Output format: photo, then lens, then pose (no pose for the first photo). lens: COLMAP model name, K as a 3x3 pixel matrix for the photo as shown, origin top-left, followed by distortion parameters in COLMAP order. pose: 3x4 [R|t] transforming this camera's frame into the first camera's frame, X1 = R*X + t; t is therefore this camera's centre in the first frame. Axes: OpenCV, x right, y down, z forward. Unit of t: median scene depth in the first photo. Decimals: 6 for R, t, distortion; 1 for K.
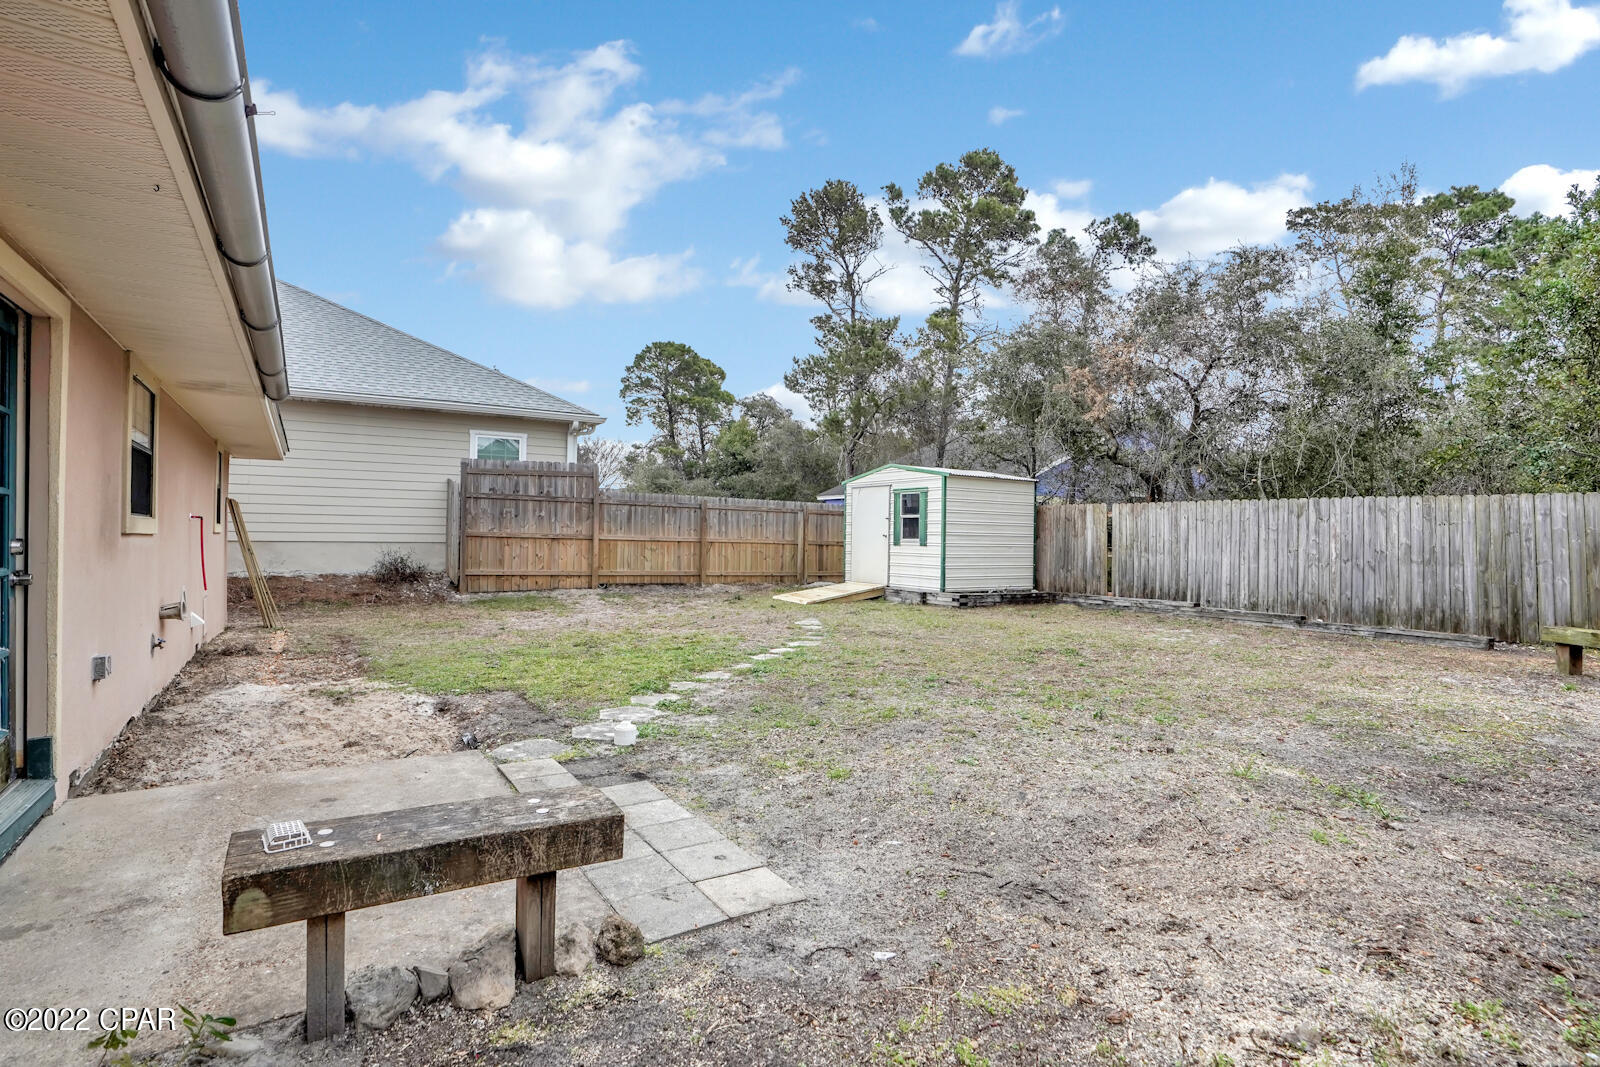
lens RADIAL K [[775.3, 0, 802.9], [0, 775.3, 507.9], [0, 0, 1]] dist [-0.059793, 0.022244]
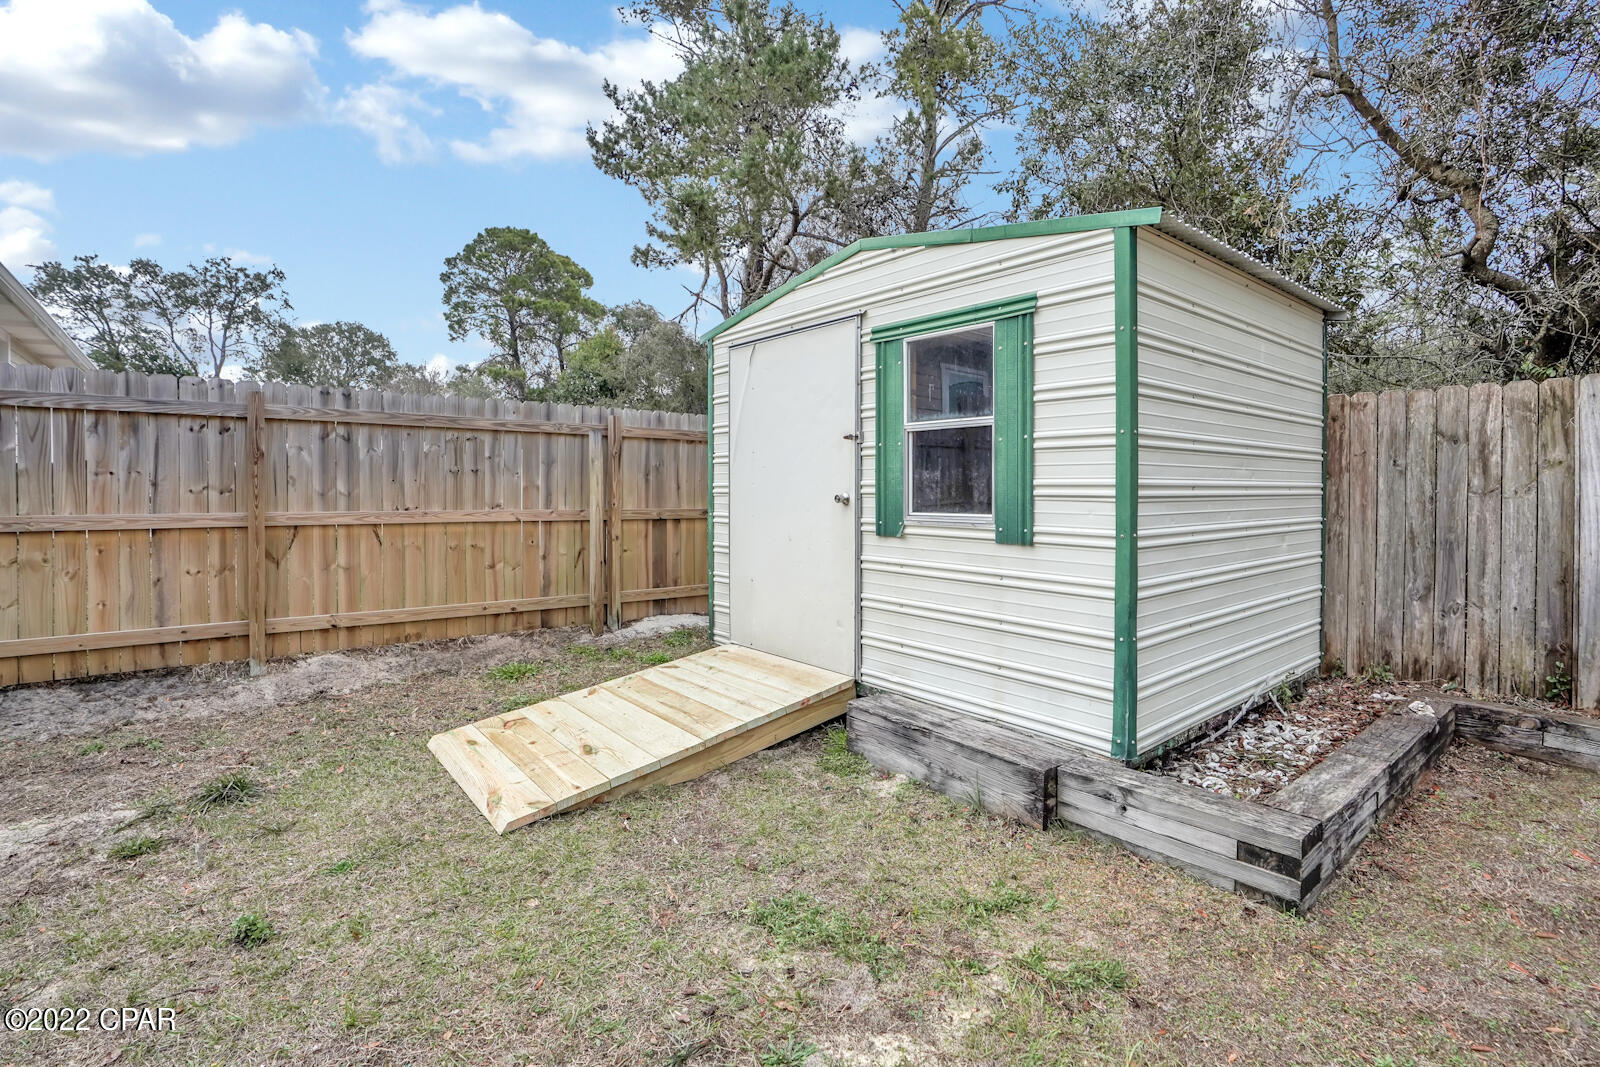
lens RADIAL K [[775.3, 0, 802.9], [0, 775.3, 507.9], [0, 0, 1]] dist [-0.059793, 0.022244]
pose [[0.993552, -0.021198, 0.111376, 0.063065], [0.013715, 0.997623, 0.067524, 0.020432], [-0.112542, -0.065561, 0.991482, 0.755399]]
